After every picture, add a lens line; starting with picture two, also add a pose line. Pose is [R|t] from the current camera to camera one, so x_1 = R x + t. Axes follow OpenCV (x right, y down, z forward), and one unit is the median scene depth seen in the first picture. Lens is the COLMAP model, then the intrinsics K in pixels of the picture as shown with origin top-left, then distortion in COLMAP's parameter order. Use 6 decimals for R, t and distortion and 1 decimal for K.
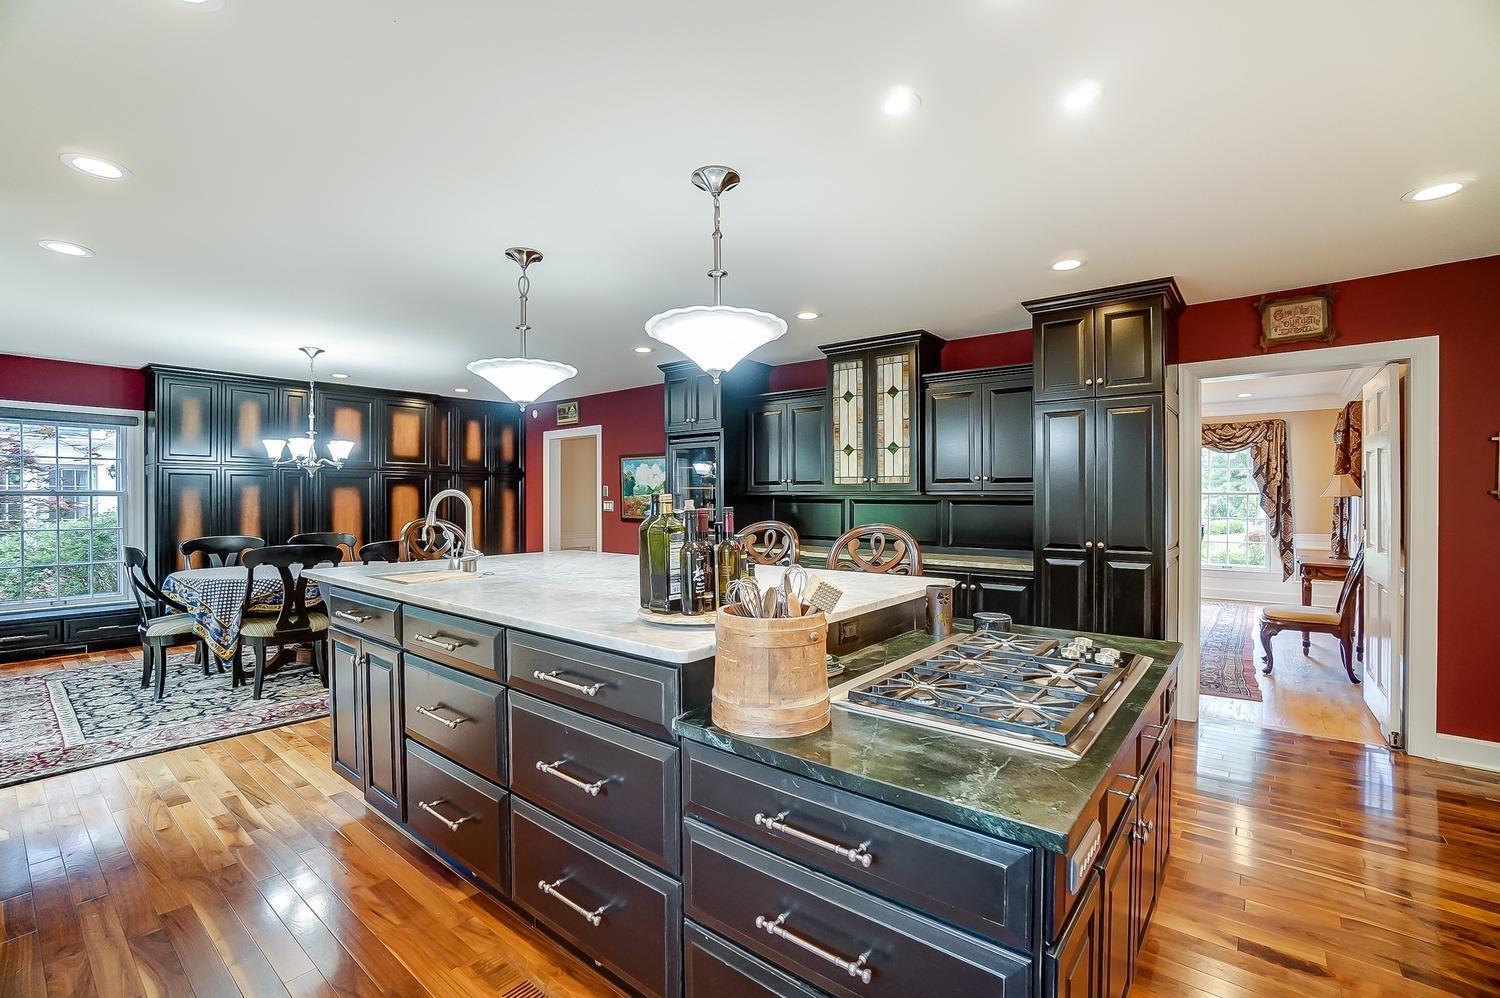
lens RADIAL K [[654.5, 0, 752.5], [0, 654.5, 492.3], [0, 0, 1]] dist [-0.003349, -0.000027]
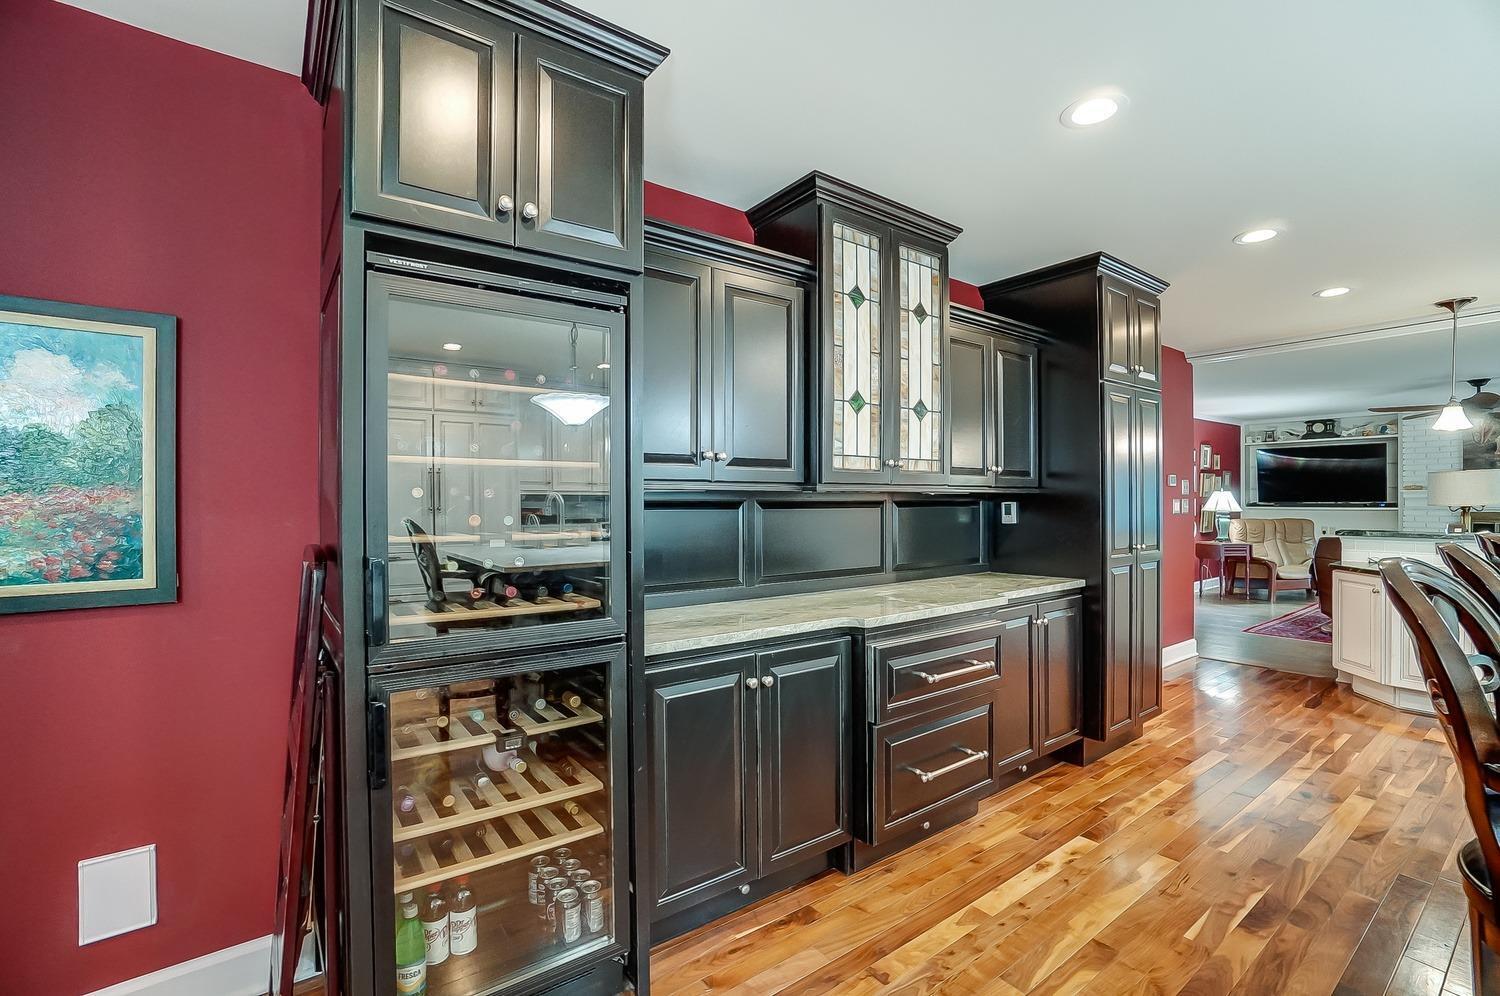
lens RADIAL K [[654.5, 0, 755.3], [0, 654.5, 498.9], [0, 0, 1]] dist [-0.003349, -0.000027]
pose [[0.230457, 0.006858, 0.973058, -0.369479], [0.014347, 0.999843, -0.010445, 0.014308], [-0.972977, 0.016368, 0.230322, 0.975742]]
